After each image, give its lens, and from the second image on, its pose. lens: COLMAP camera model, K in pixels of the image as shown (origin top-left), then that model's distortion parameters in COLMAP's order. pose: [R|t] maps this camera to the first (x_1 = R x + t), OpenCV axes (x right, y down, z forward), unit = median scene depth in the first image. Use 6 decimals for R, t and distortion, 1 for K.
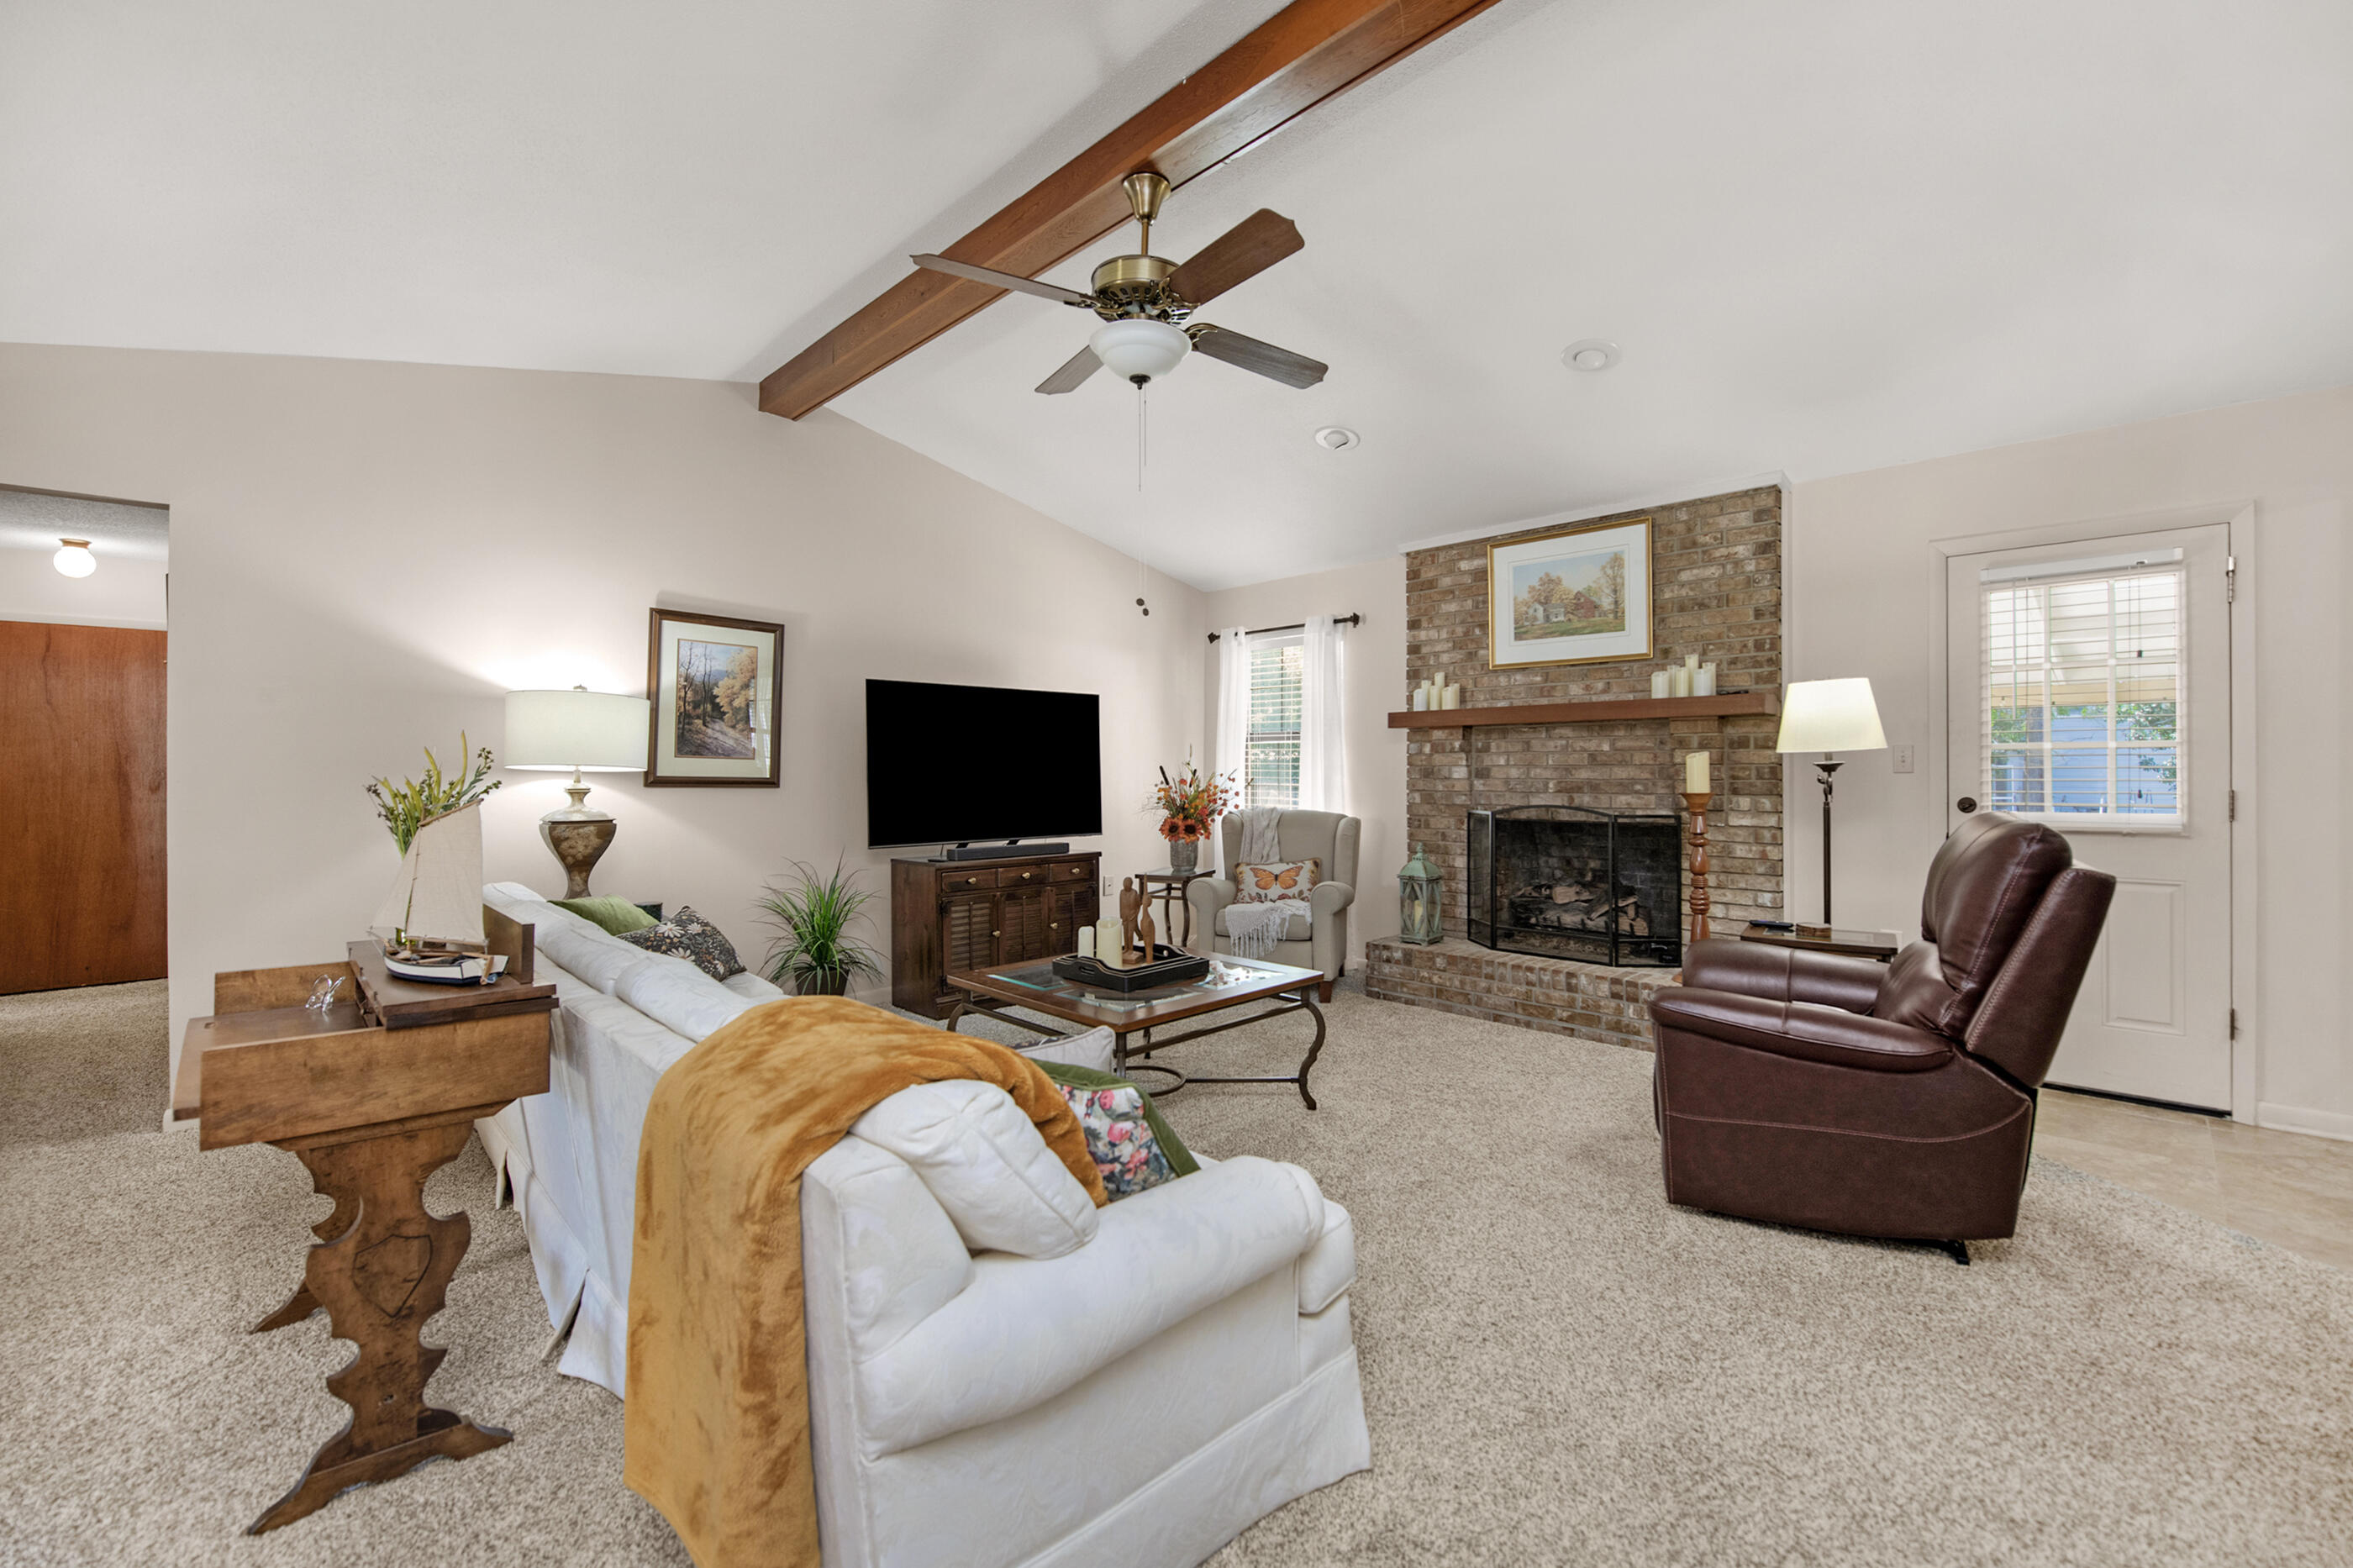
lens RADIAL K [[980.4, 0, 1209.0], [0, 980.4, 753.4], [0, 0, 1]] dist [0.008066, -0.000426]
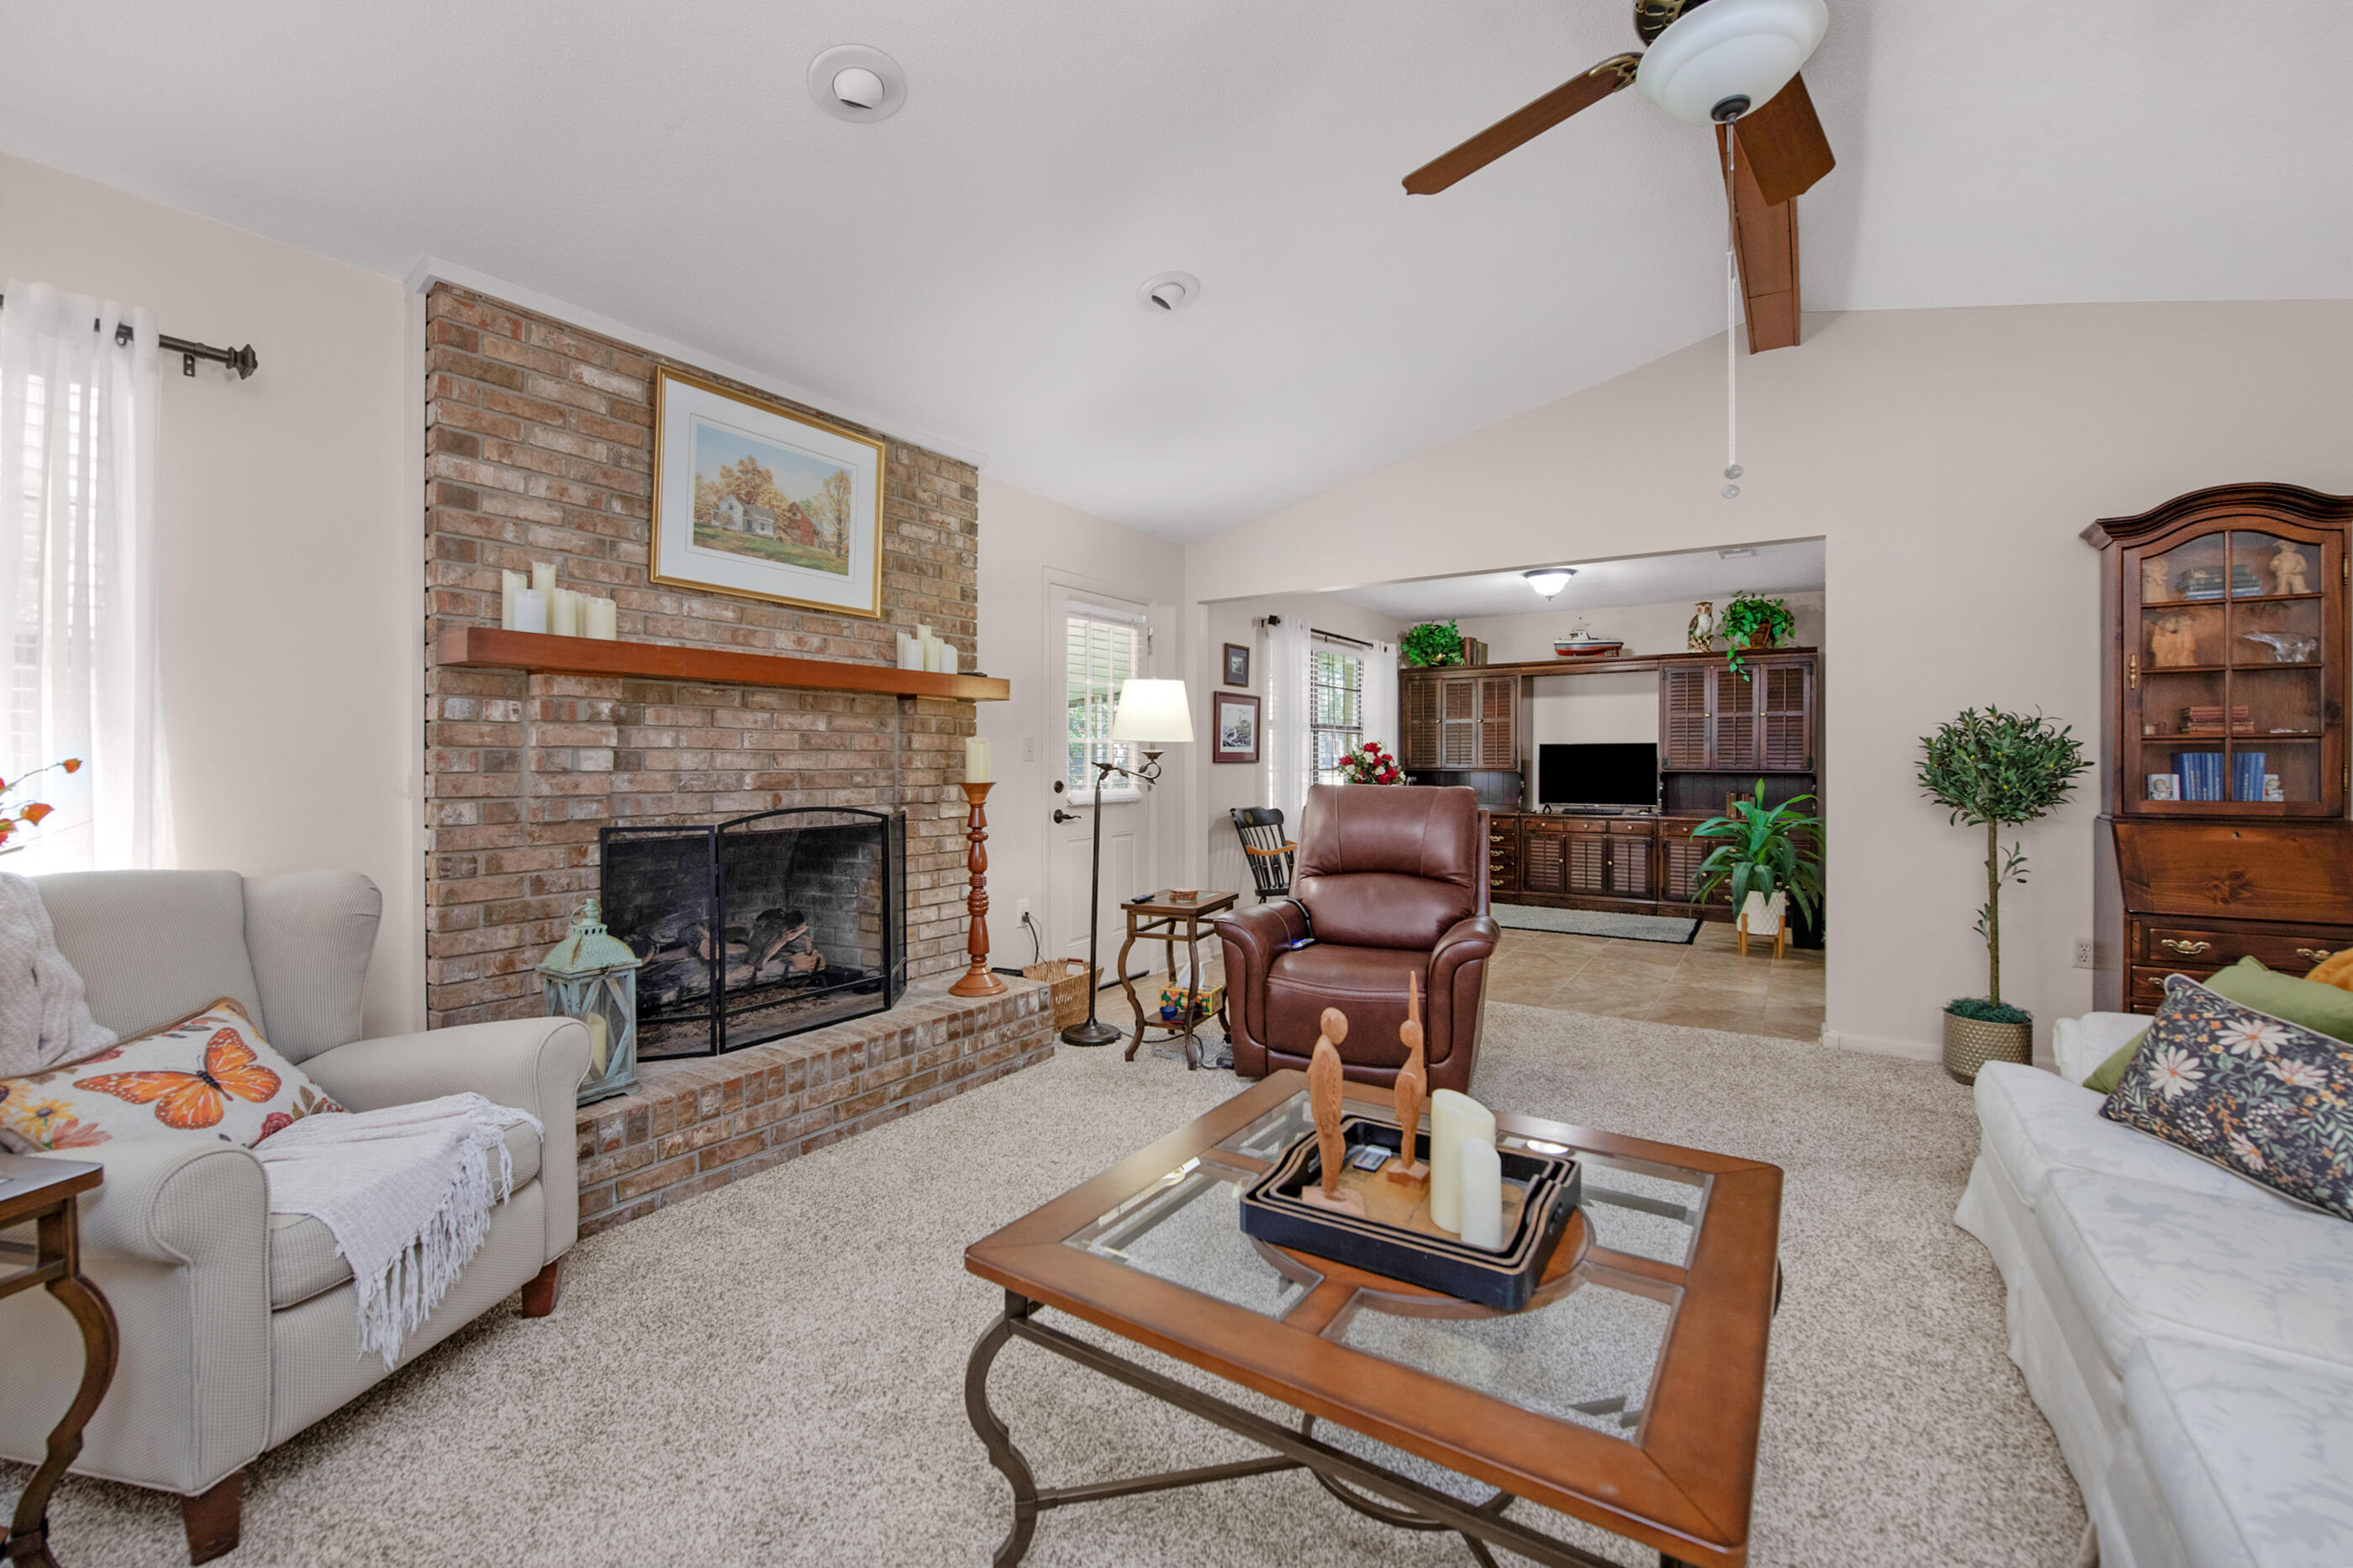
lens RADIAL K [[980.4, 0, 1209.0], [0, 980.4, 753.4], [0, 0, 1]] dist [0.008066, -0.000426]
pose [[-0.216917, 0.010772, 0.976131, -0.370753], [-0.016467, 0.999756, -0.014692, 0.019864], [-0.976051, -0.019261, -0.216687, 0.854209]]
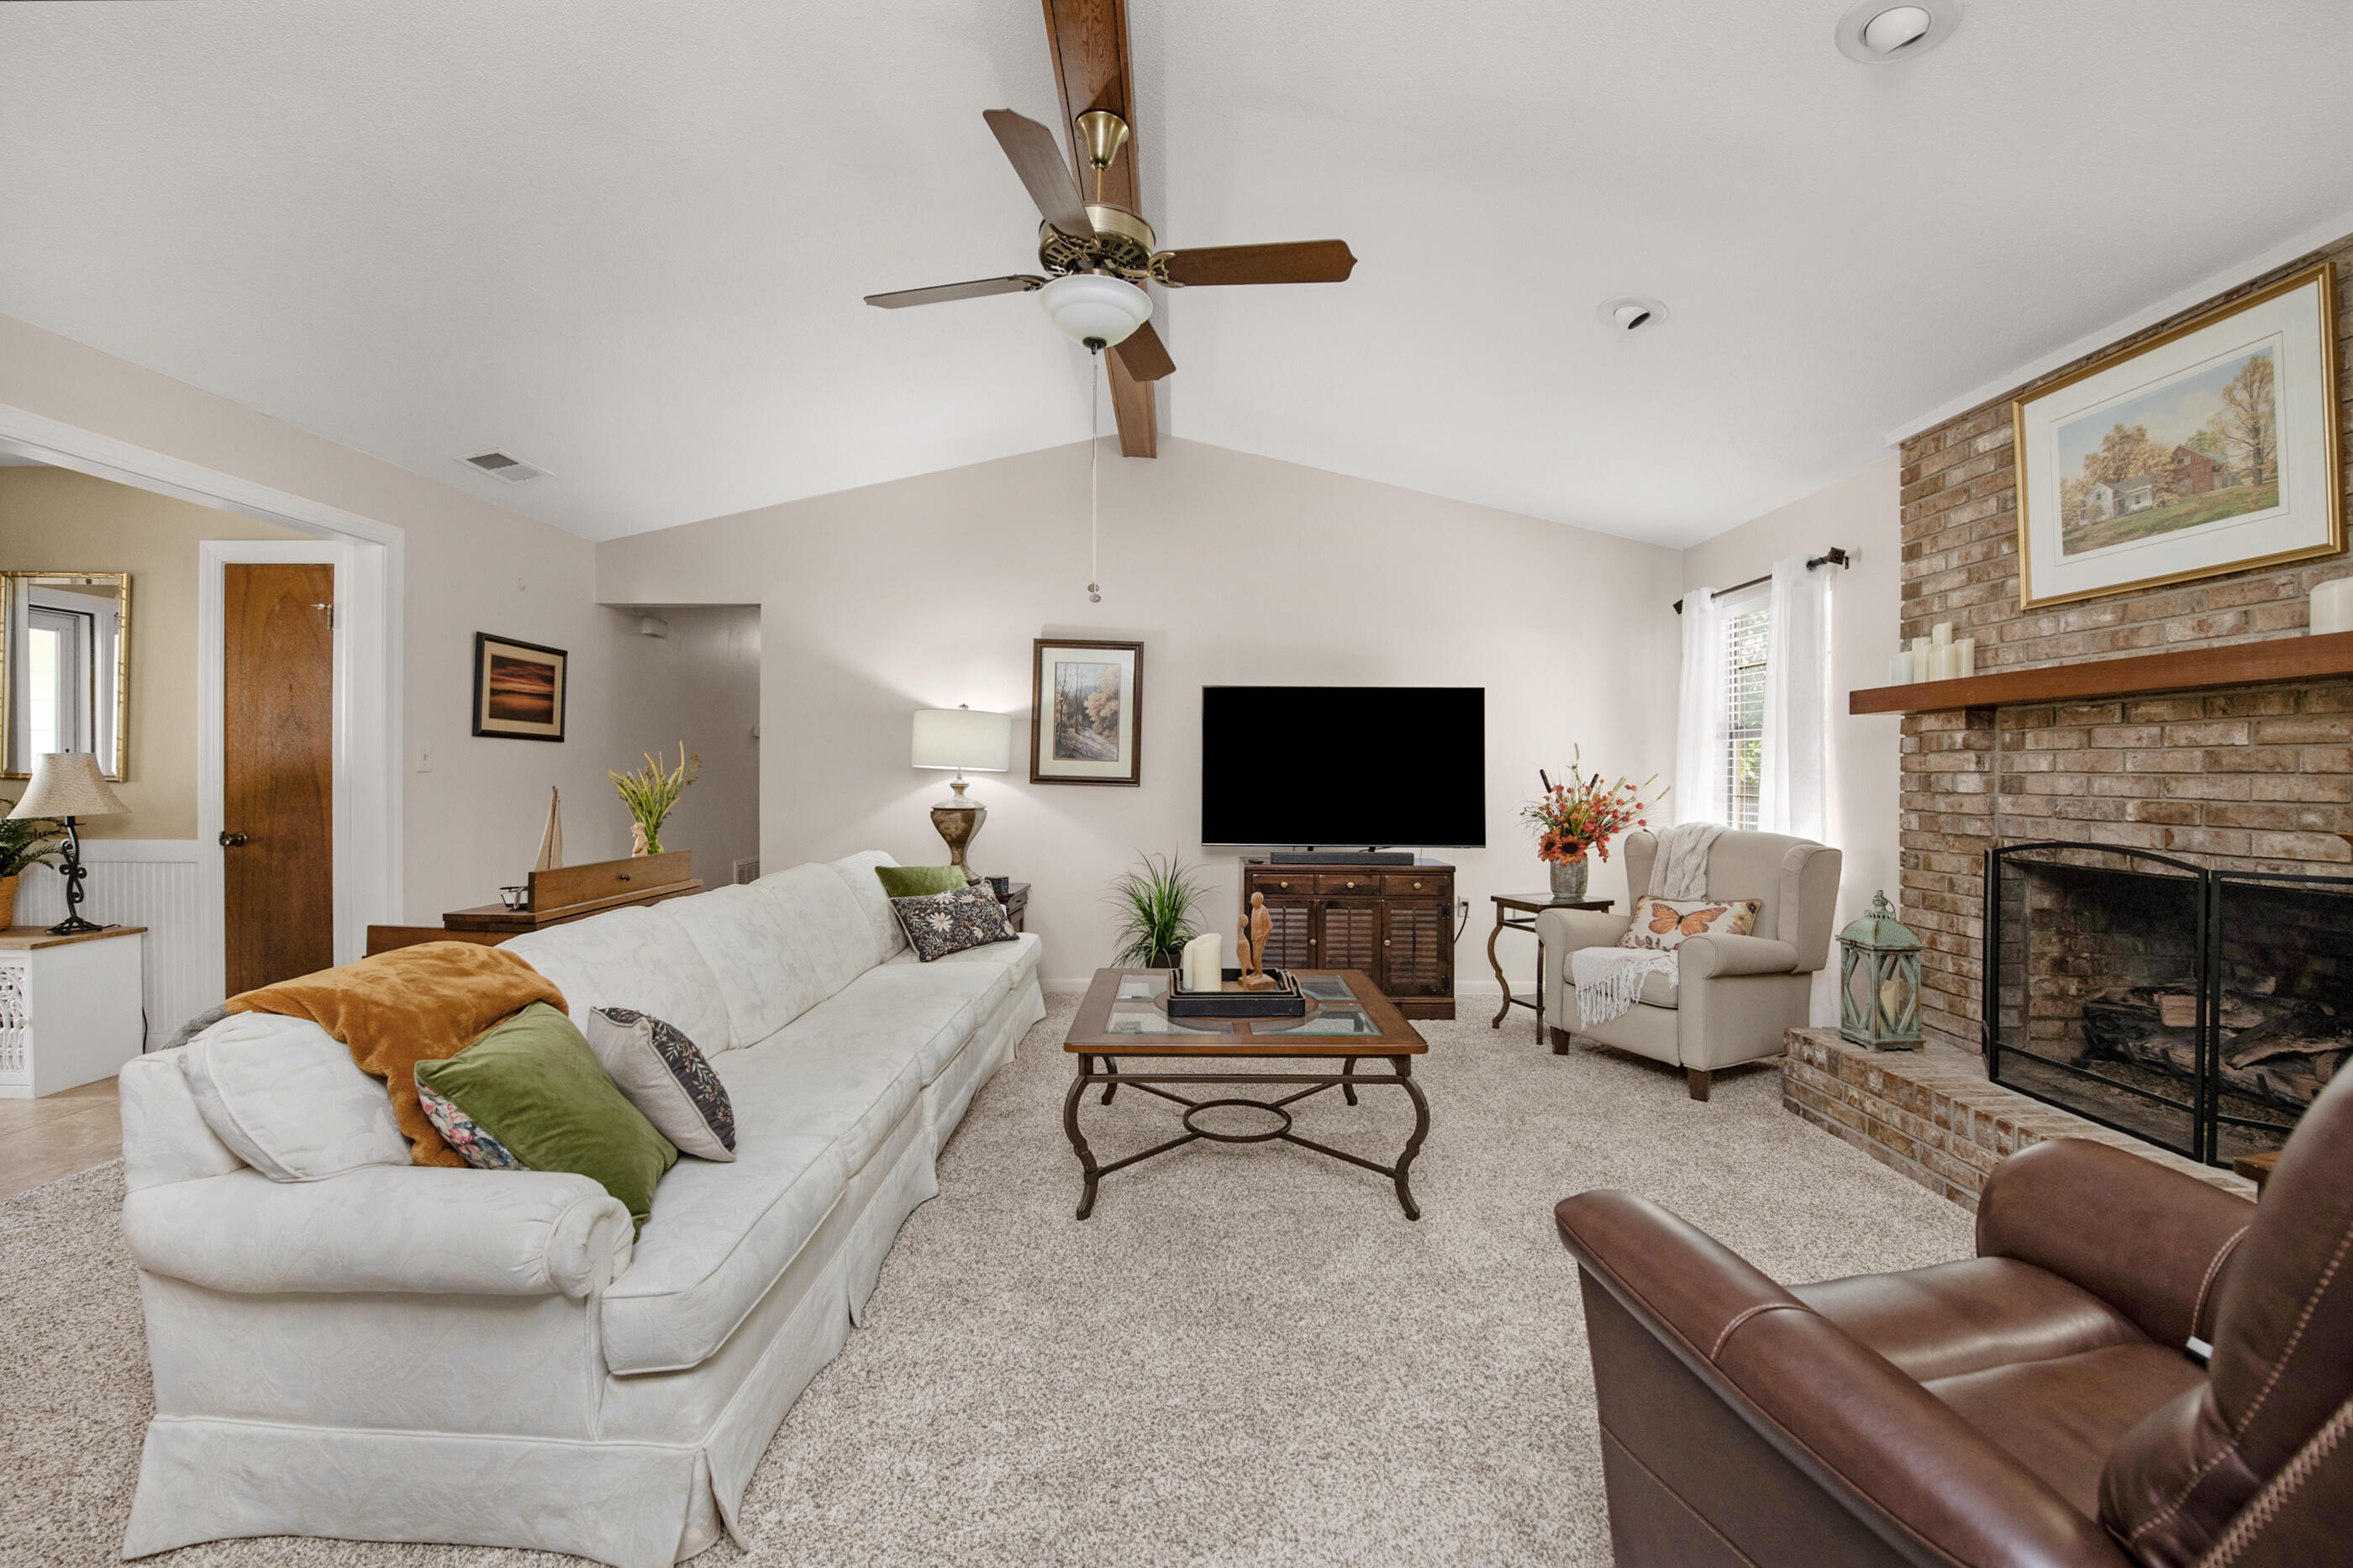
lens RADIAL K [[946.7, 0, 1155.8], [0, 946.7, 758.9], [0, 0, 1]] dist [0.000268, -0.003241]
pose [[0.685216, -0.002295, -0.728336, 0.365559], [0.005144, 0.999985, 0.001689, 0.000841], [0.728322, -0.004904, 0.685218, 0.242801]]
